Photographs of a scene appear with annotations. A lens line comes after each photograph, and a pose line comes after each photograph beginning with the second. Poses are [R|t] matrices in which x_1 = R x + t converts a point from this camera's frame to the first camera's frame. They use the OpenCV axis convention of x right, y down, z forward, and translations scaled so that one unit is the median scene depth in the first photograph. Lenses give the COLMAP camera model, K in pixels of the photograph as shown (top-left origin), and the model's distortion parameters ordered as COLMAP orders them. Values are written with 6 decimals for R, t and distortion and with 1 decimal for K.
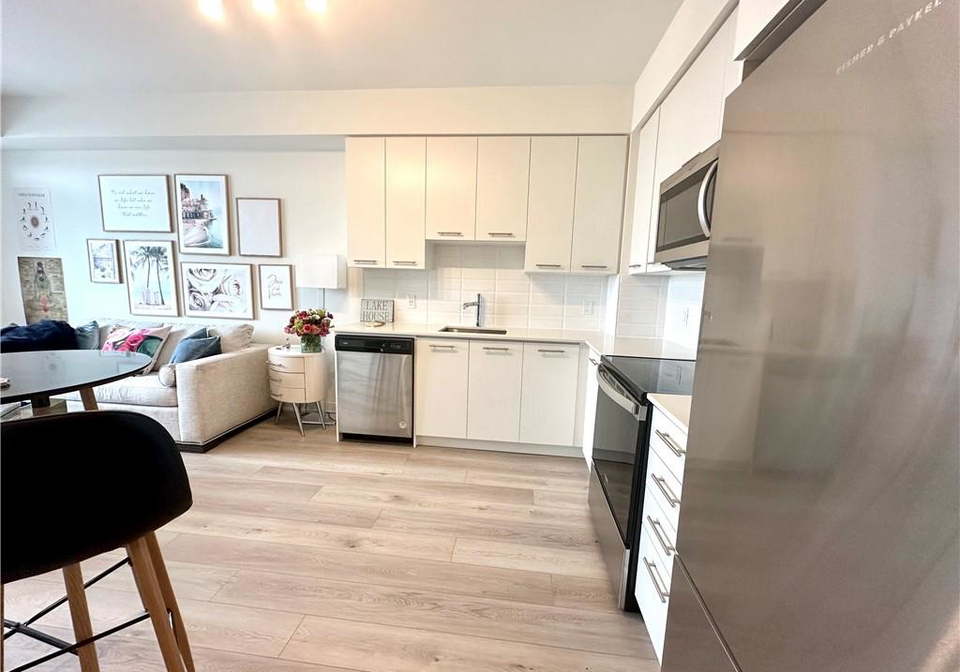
lens RADIAL K [[384.8, 0, 480.5], [0, 384.8, 337.9], [0, 0, 1]] dist [-0.004487, 0.000195]
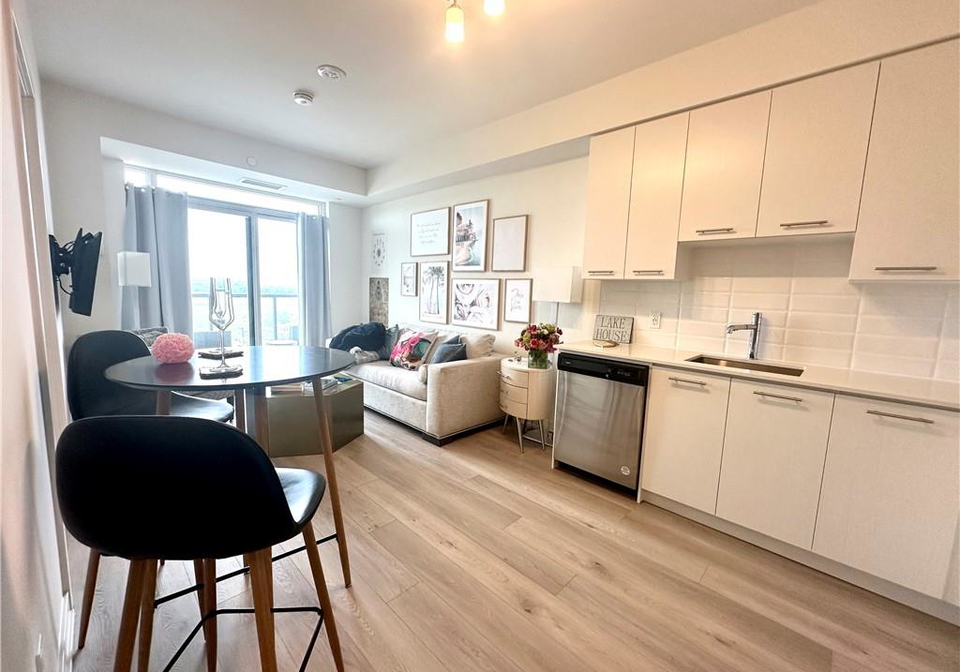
lens RADIAL K [[384.8, 0, 476.7], [0, 384.8, 336.4], [0, 0, 1]] dist [-0.004487, 0.000195]
pose [[0.783539, 0.068407, -0.617565, 0.031584], [-0.094773, 0.995449, -0.009979, -0.017470], [0.614072, 0.066348, 0.786456, 0.145110]]
